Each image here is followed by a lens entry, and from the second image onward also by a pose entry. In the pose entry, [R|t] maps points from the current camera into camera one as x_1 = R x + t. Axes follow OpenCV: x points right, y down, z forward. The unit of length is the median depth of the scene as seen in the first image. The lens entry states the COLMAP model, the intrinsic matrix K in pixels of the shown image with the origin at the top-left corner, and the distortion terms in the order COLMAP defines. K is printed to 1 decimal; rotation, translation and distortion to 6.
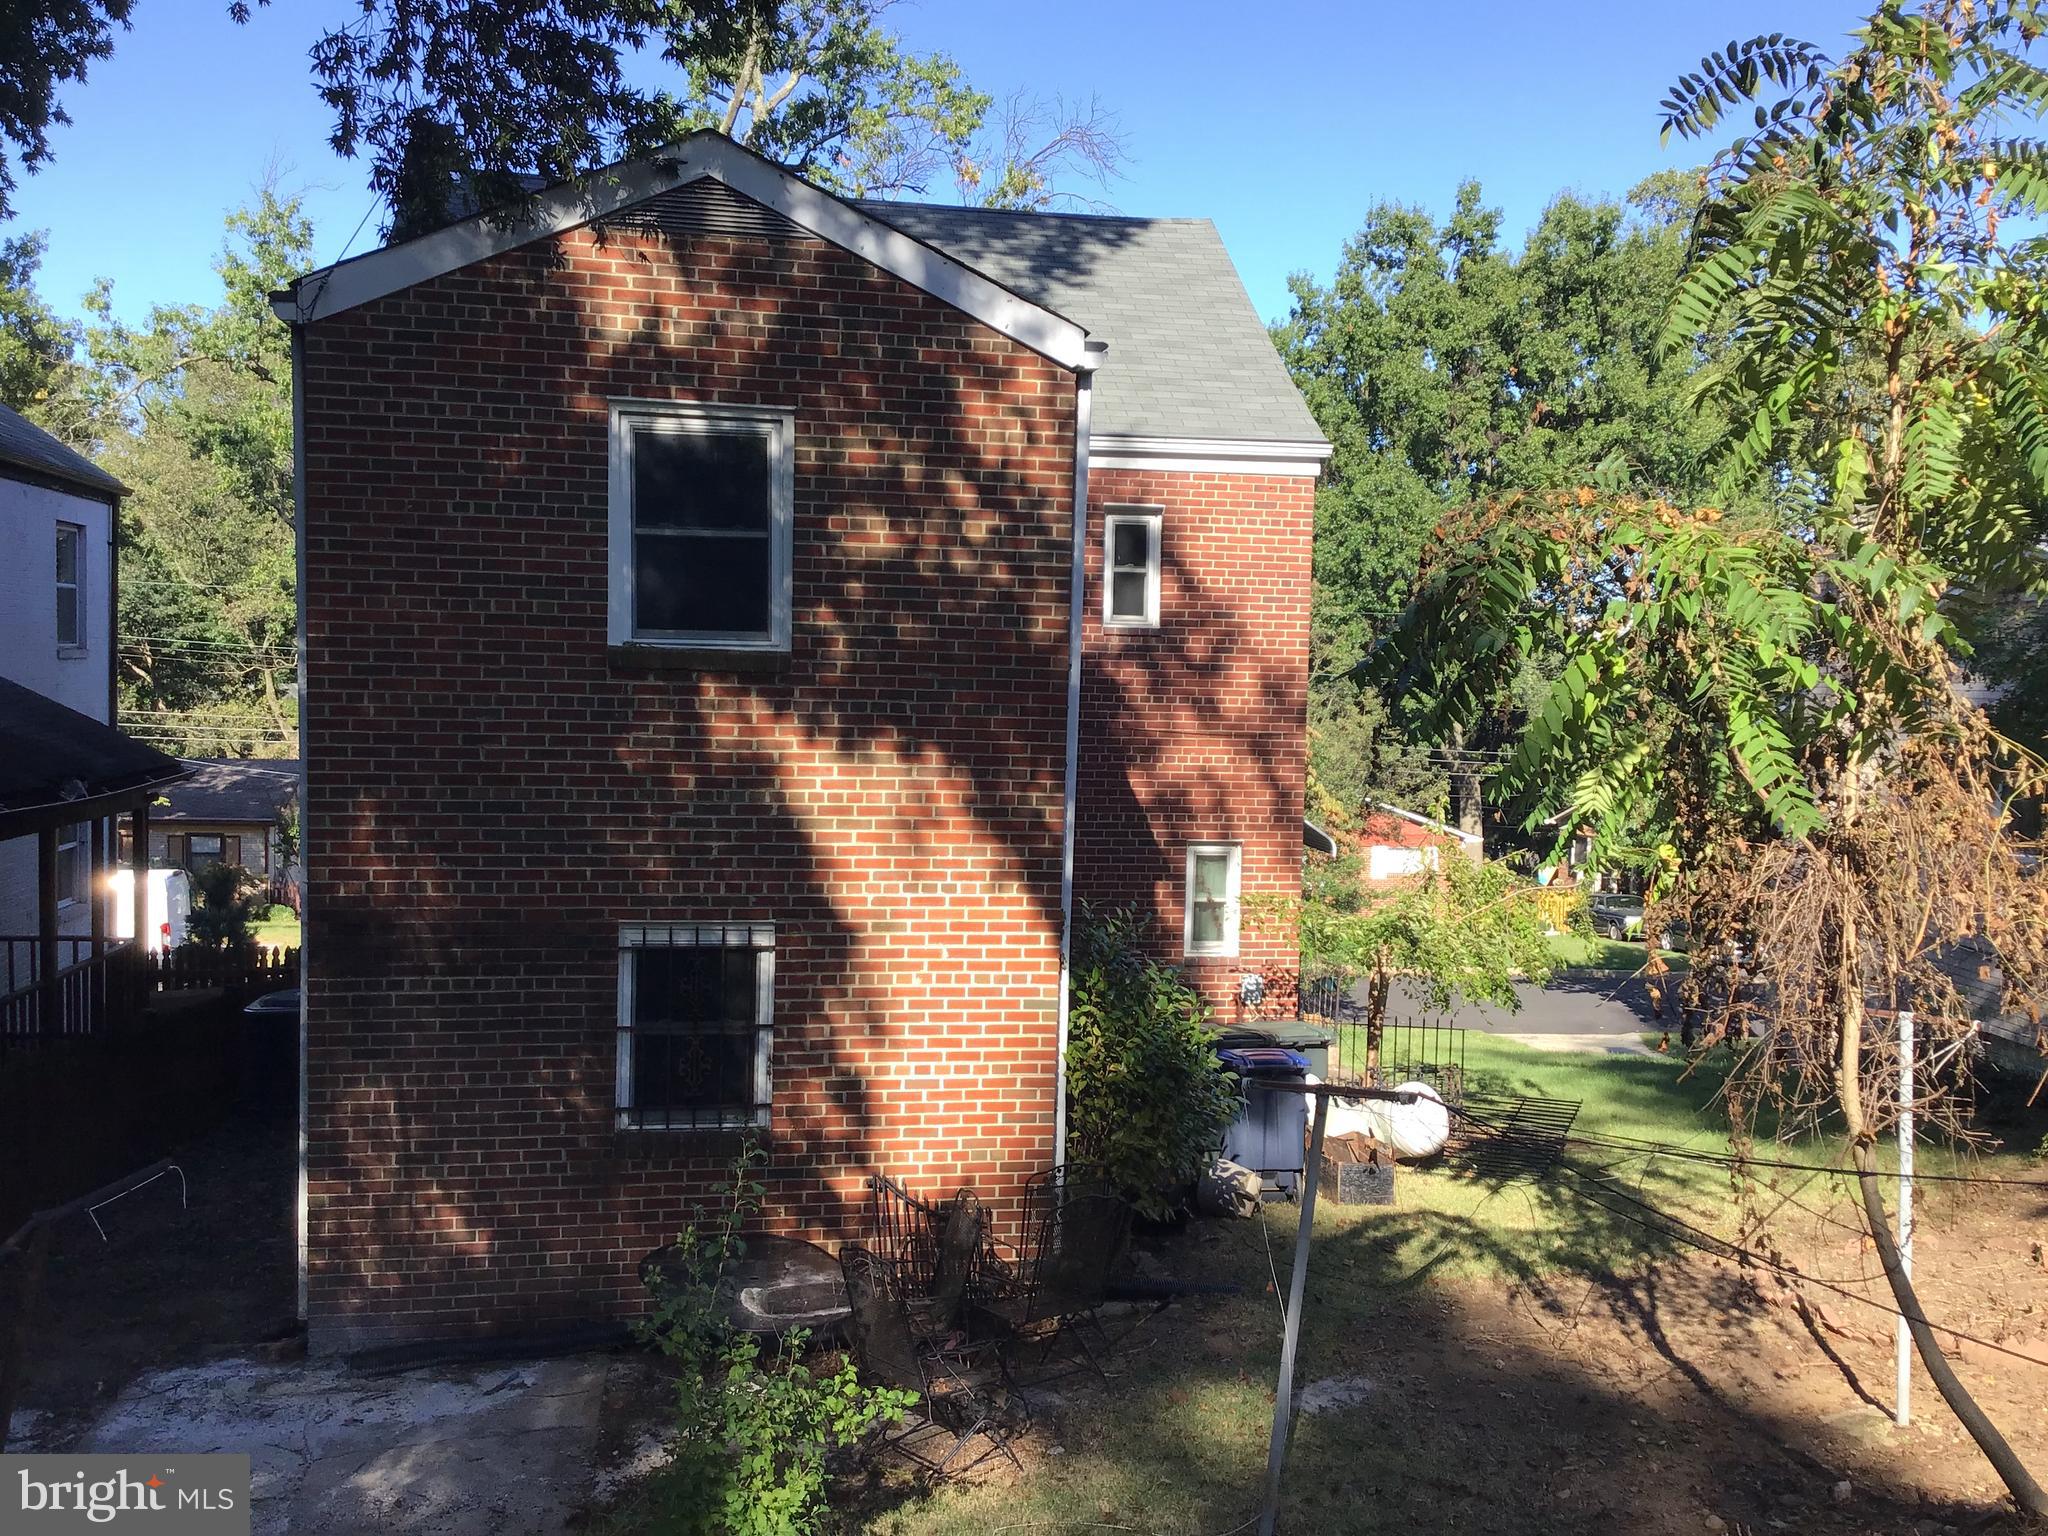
lens RADIAL K [[1834.0, 0, 1011.9], [0, 1834.0, 732.5], [0, 0, 1]] dist [0.154835, -0.314853]
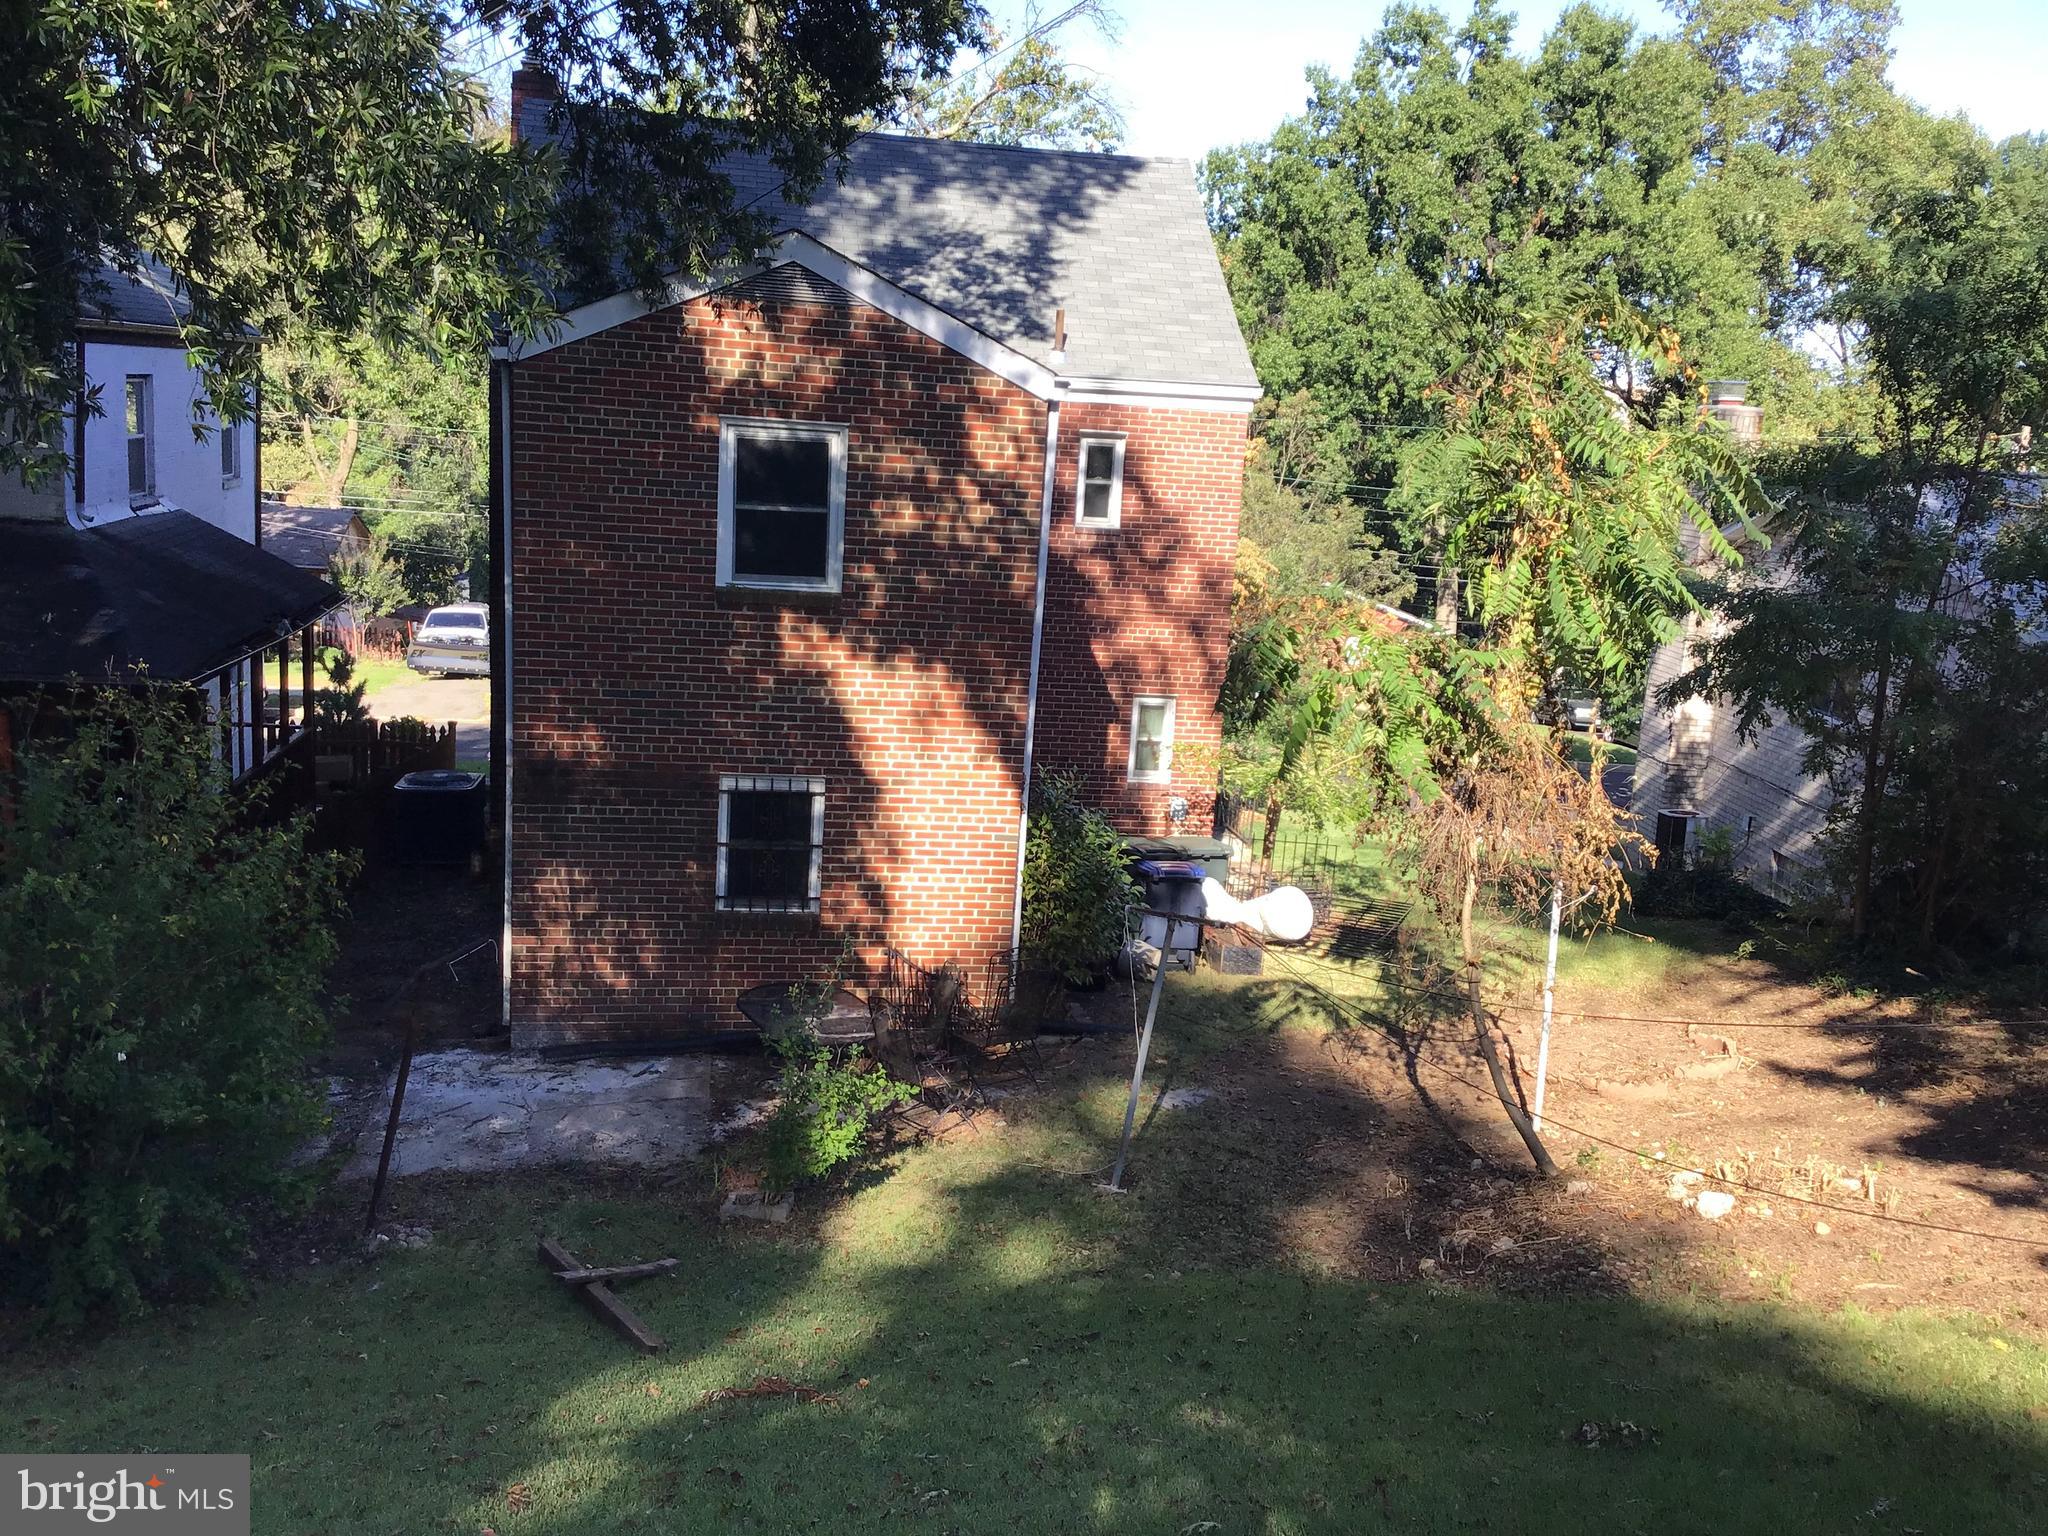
lens RADIAL K [[1834.8, 0, 1023.4], [0, 1834.8, 762.5], [0, 0, 1]] dist [0.115562, -0.175568]
pose [[0.999140, 0.040635, 0.008281, 0.014734], [-0.041421, 0.987550, 0.151757, -0.131498], [-0.002011, -0.151970, 0.988383, -0.421568]]
